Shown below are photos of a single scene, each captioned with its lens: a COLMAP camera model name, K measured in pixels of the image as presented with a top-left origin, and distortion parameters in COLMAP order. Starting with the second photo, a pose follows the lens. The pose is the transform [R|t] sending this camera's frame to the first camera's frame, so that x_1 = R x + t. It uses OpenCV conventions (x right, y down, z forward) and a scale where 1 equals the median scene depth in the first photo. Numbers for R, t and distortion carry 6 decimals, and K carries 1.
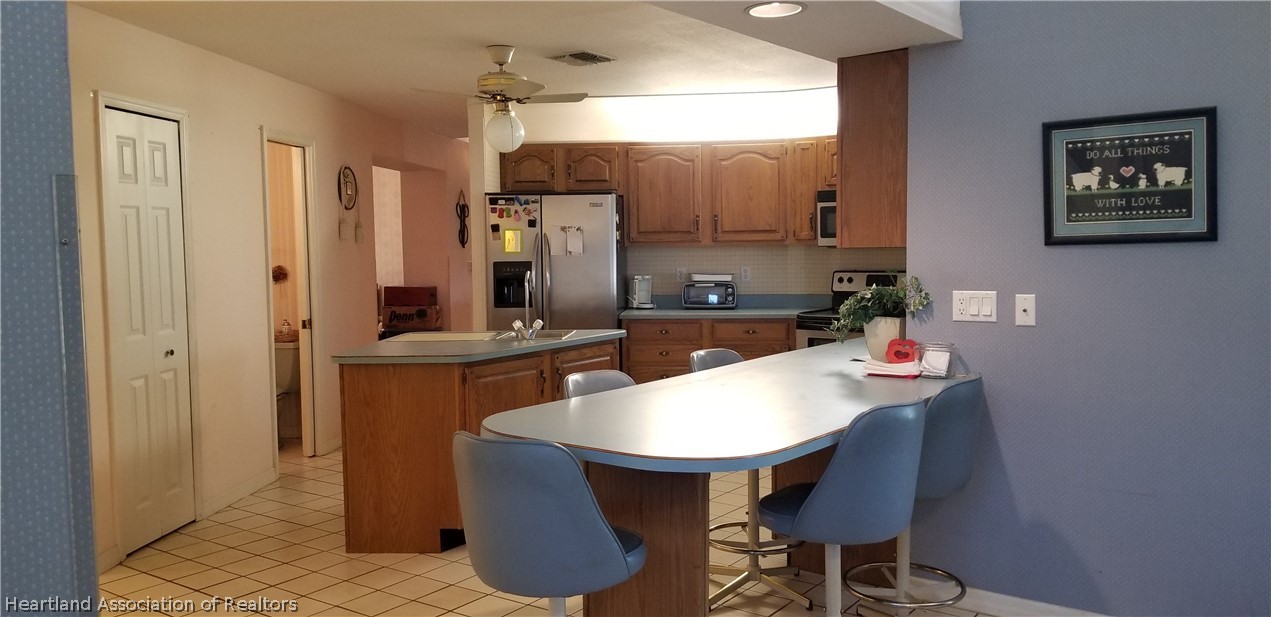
lens RADIAL K [[990.4, 0, 646.0], [0, 990.4, 308.4], [0, 0, 1]] dist [0.075503, -0.123838]
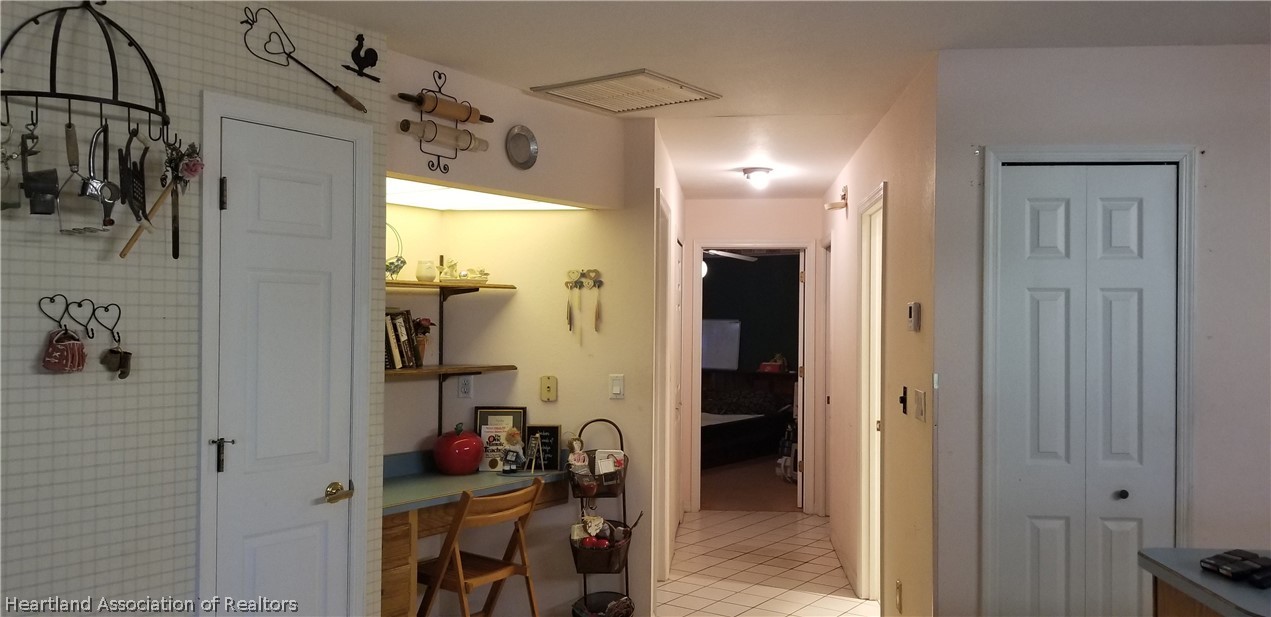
lens RADIAL K [[990.4, 0, 716.7], [0, 990.4, 297.0], [0, 0, 1]] dist [0.075503, -0.123838]
pose [[0.038845, 0.003432, -0.999239, 0.158995], [-0.075767, 0.997125, 0.000480, -0.054093], [0.996369, 0.075691, 0.038994, 0.505879]]
